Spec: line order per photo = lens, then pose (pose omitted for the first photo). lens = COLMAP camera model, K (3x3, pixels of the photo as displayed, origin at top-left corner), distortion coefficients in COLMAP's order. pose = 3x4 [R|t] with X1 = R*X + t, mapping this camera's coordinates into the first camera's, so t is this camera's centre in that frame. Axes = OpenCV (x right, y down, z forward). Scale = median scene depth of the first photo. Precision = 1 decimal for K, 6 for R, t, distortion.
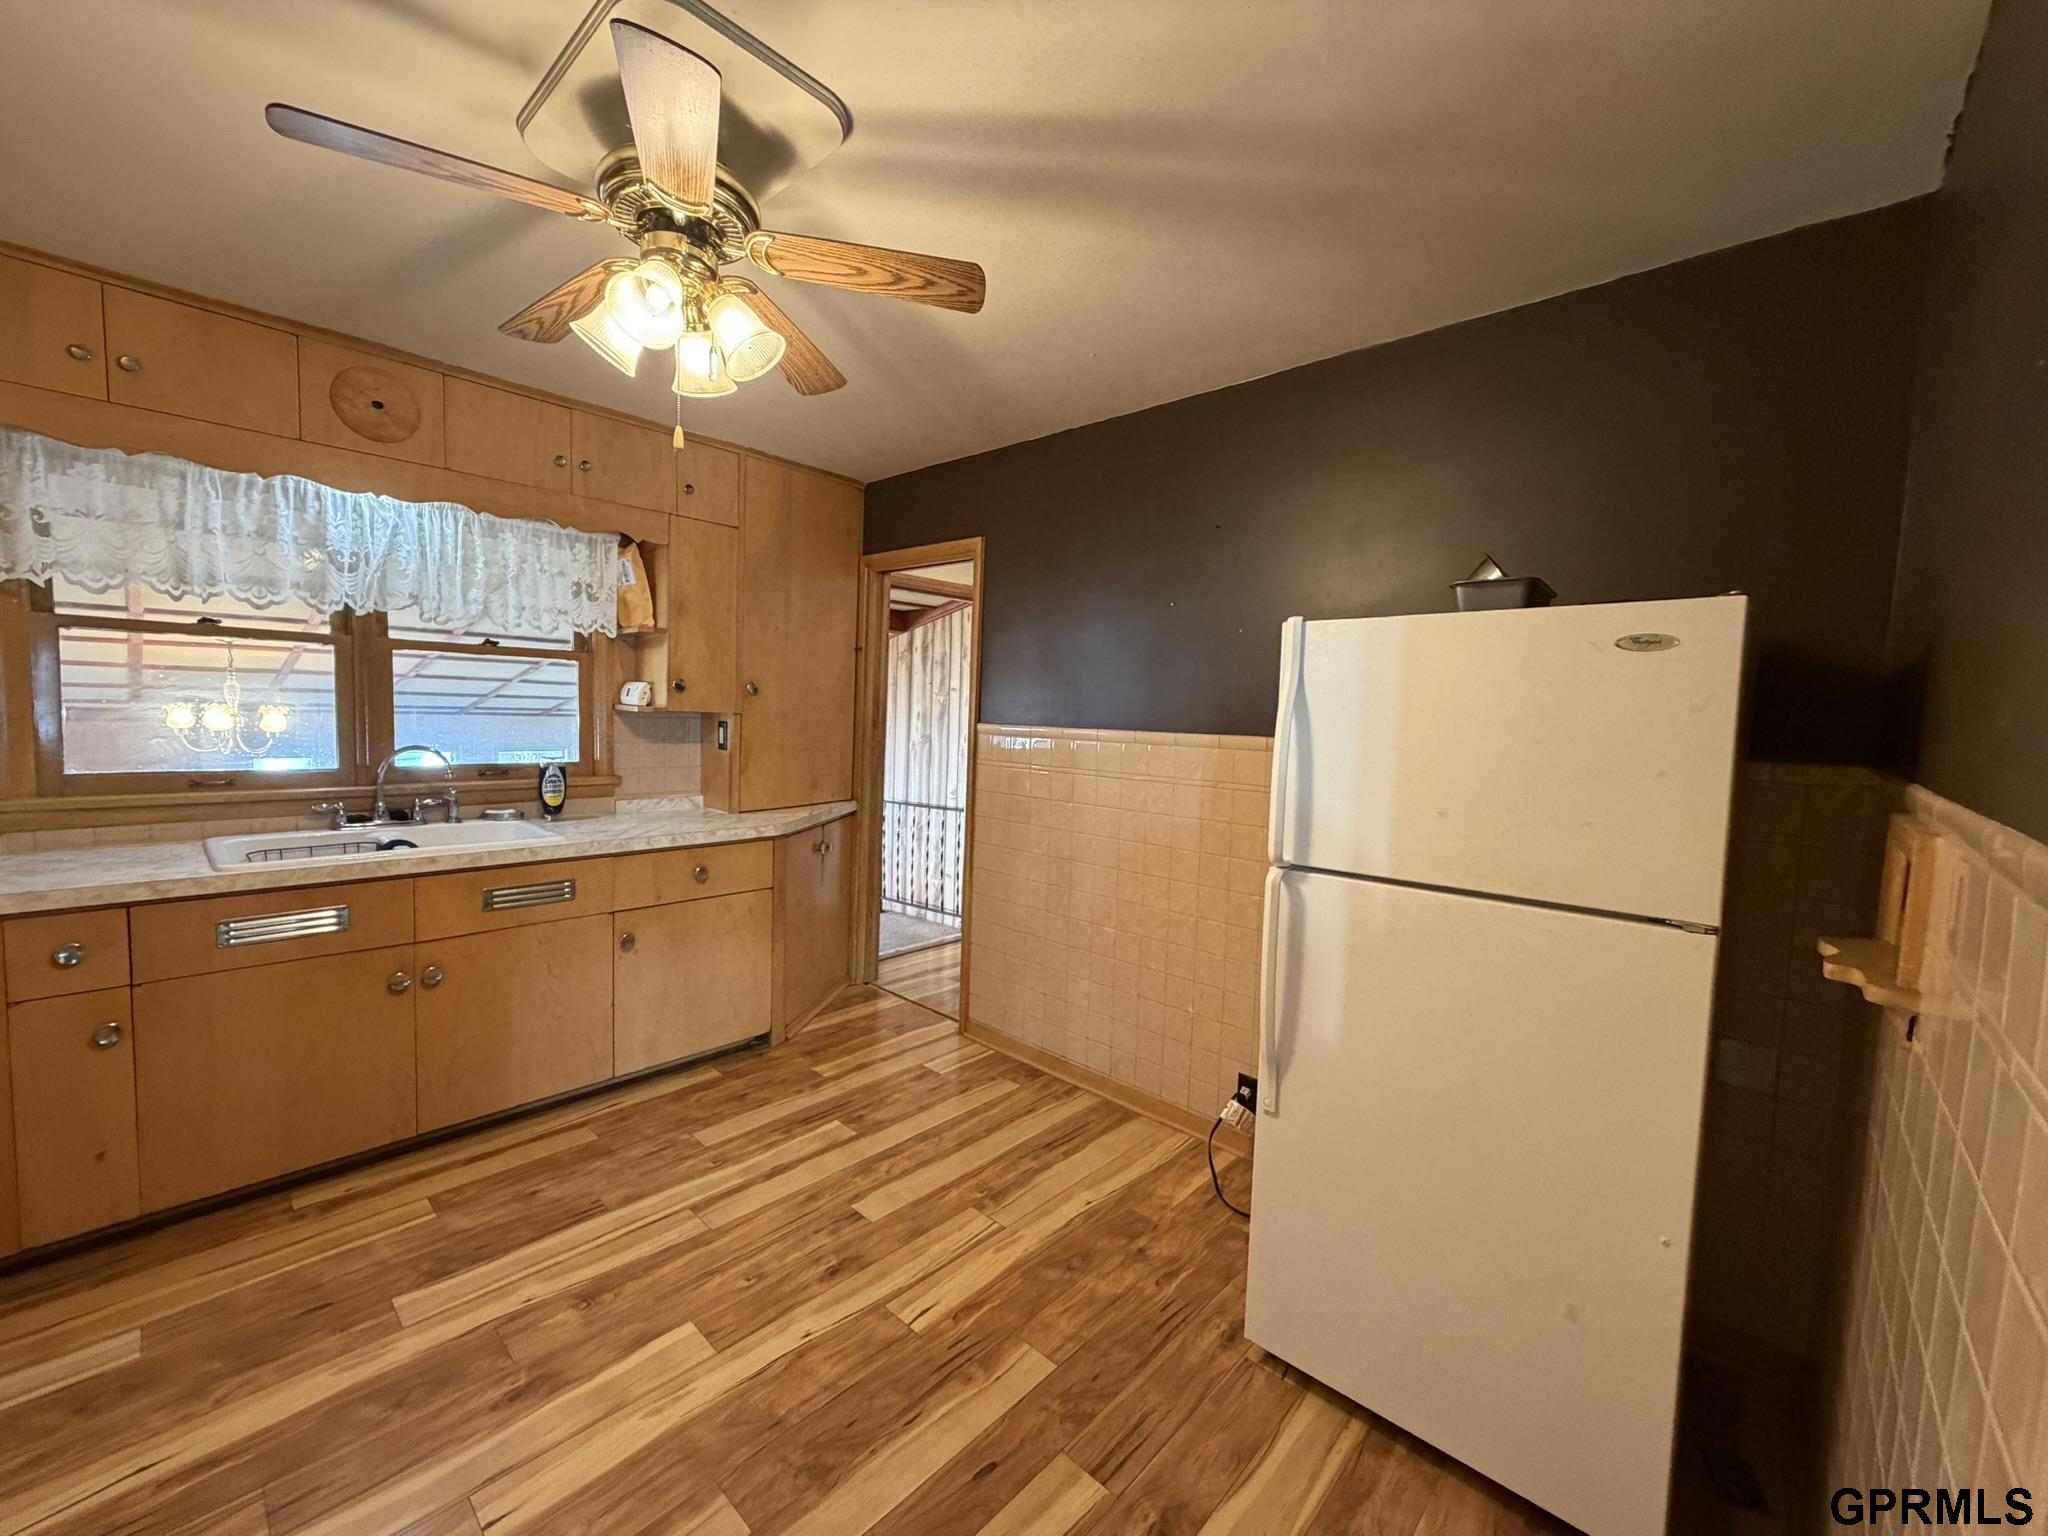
lens RADIAL K [[816.5, 0, 1016.0], [0, 816.5, 771.3], [0, 0, 1]] dist [0.002584, -0.000746]
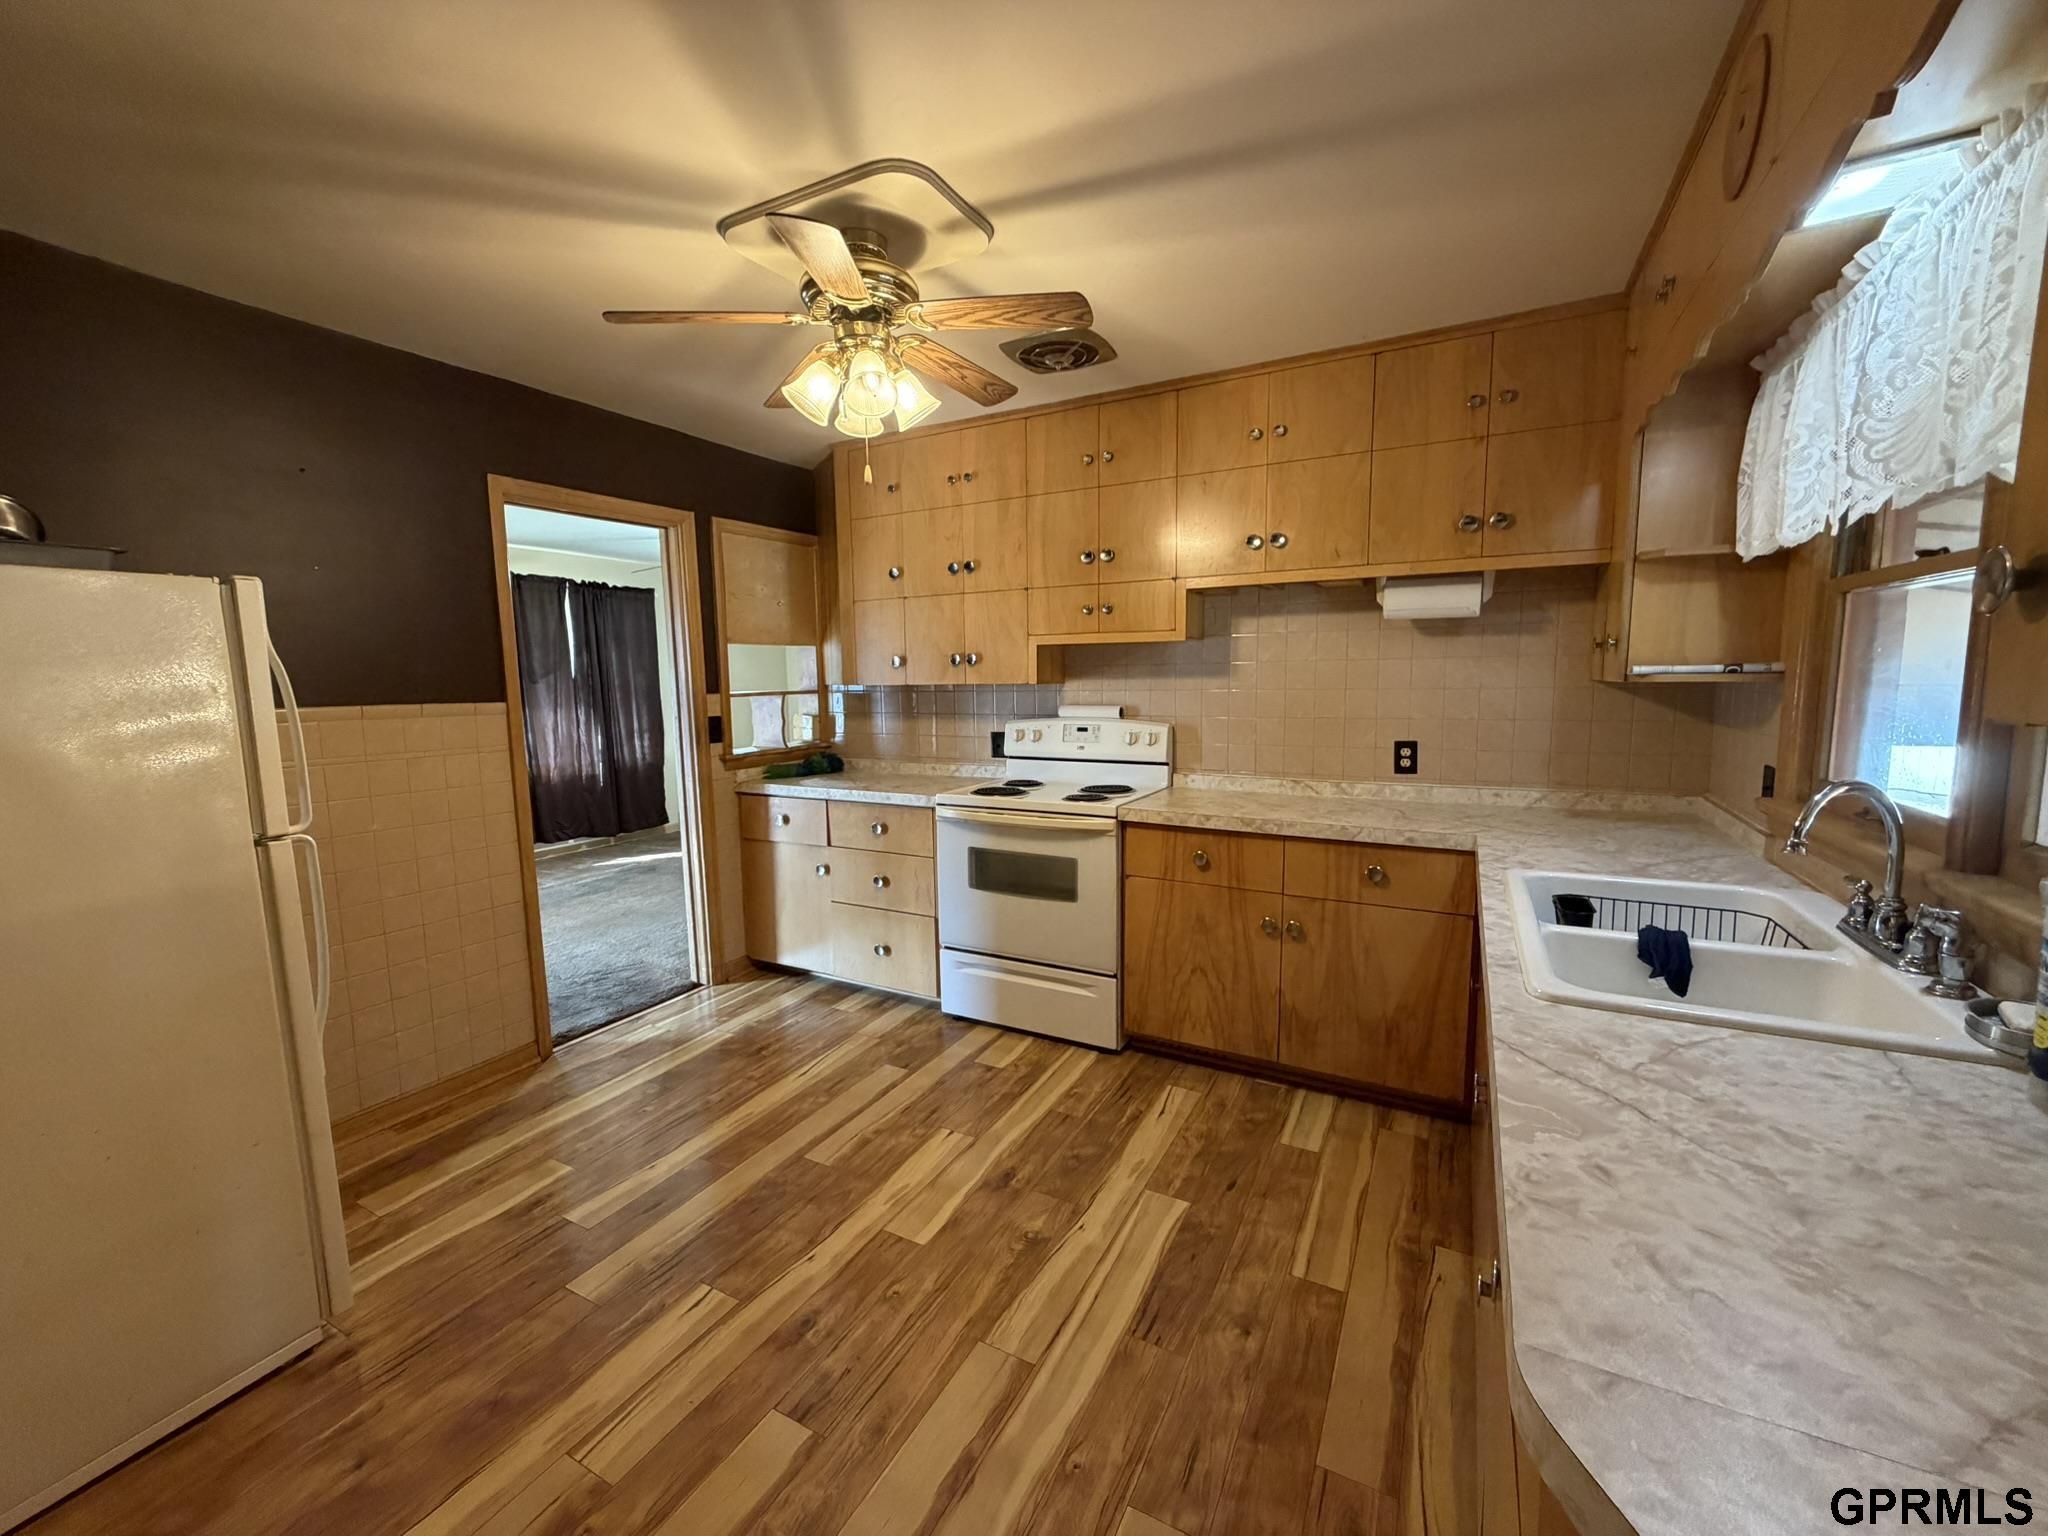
lens RADIAL K [[816.5, 0, 1016.4], [0, 816.5, 770.6], [0, 0, 1]] dist [0.002584, -0.000746]
pose [[-0.967278, 0.012603, -0.253405, -0.196572], [-0.034668, 0.982833, 0.181211, -0.121412], [0.251339, 0.184066, -0.950236, 1.546245]]
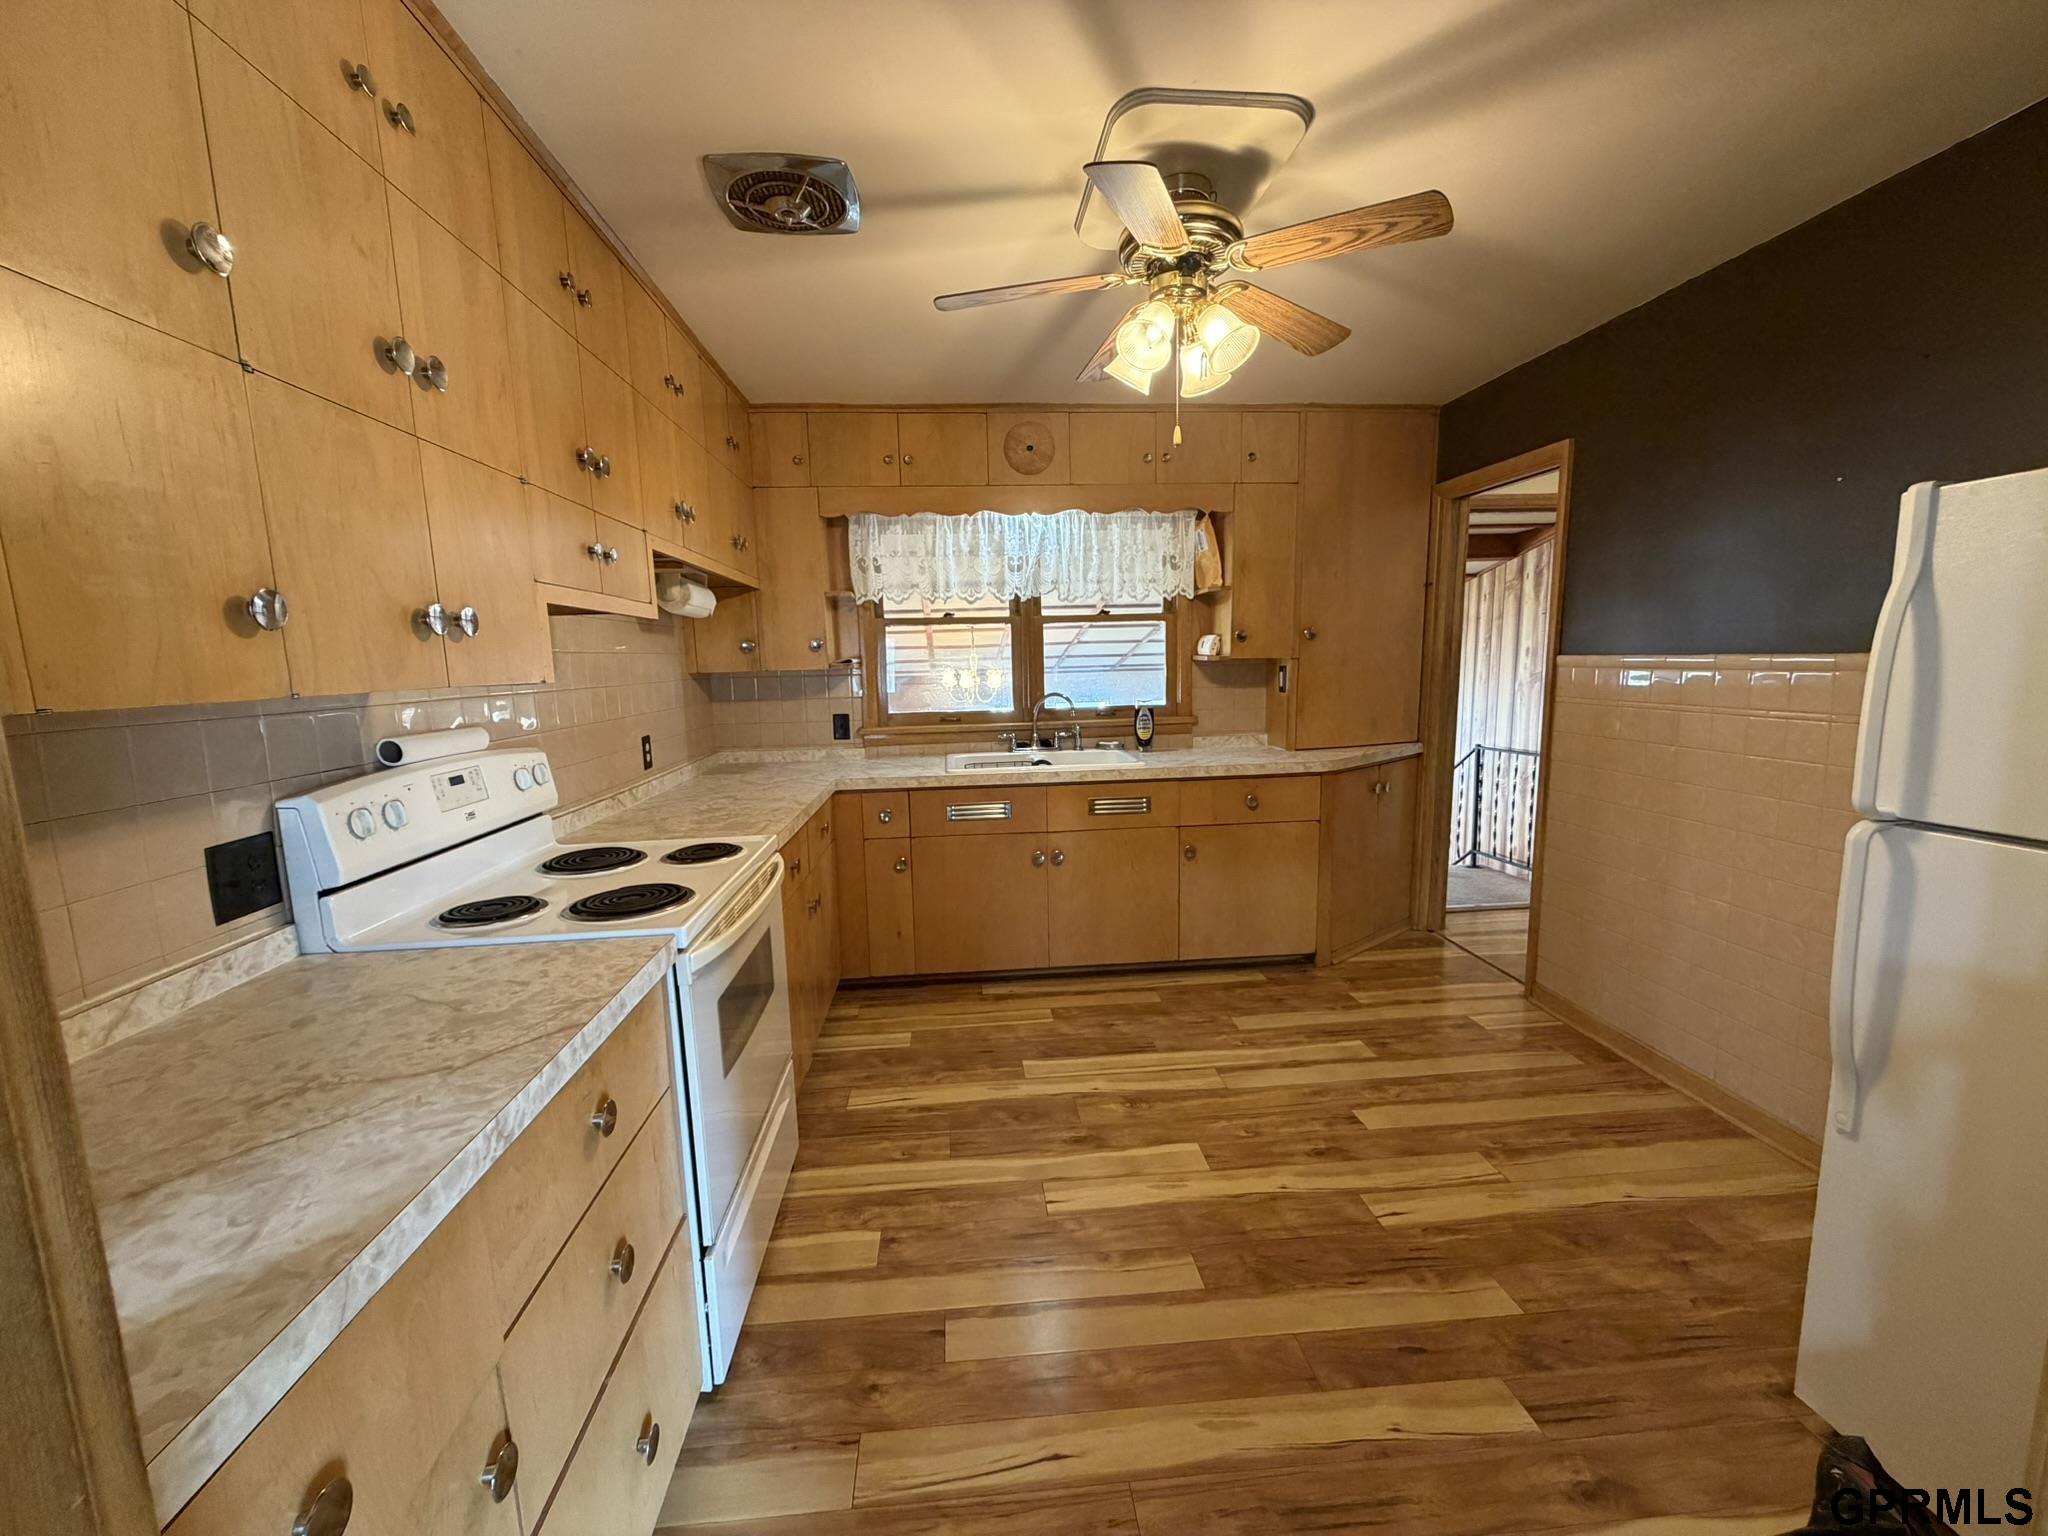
lens RADIAL K [[816.5, 0, 1017.7], [0, 816.5, 769.0], [0, 0, 1]] dist [0.002584, -0.000746]
pose [[0.739931, 0.040726, -0.671449, 0.174326], [-0.001314, 0.998251, 0.059101, 0.018347], [0.672681, -0.042848, 0.738691, -0.073024]]
